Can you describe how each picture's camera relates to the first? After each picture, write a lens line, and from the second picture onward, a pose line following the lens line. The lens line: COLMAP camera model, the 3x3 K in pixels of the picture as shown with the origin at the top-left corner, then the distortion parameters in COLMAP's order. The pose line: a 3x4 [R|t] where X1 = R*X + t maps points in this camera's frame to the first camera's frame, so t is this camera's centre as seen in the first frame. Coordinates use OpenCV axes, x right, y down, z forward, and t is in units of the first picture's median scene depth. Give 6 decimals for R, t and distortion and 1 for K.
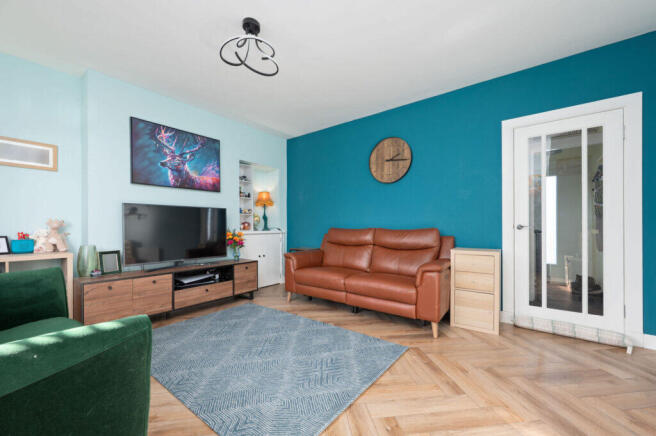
lens RADIAL K [[260.6, 0, 332.7], [0, 260.6, 221.8], [0, 0, 1]] dist [-0.003036, -0.001180]
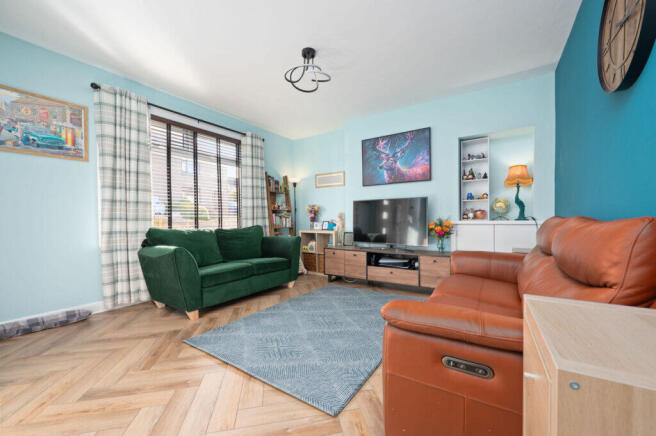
lens RADIAL K [[260.6, 0, 331.5], [0, 260.6, 220.1], [0, 0, 1]] dist [-0.003036, -0.001180]
pose [[0.069102, 0.013192, -0.997522, 0.600935], [0.028164, 0.999488, 0.015169, 0.011319], [0.997212, -0.029142, 0.068695, 0.652314]]
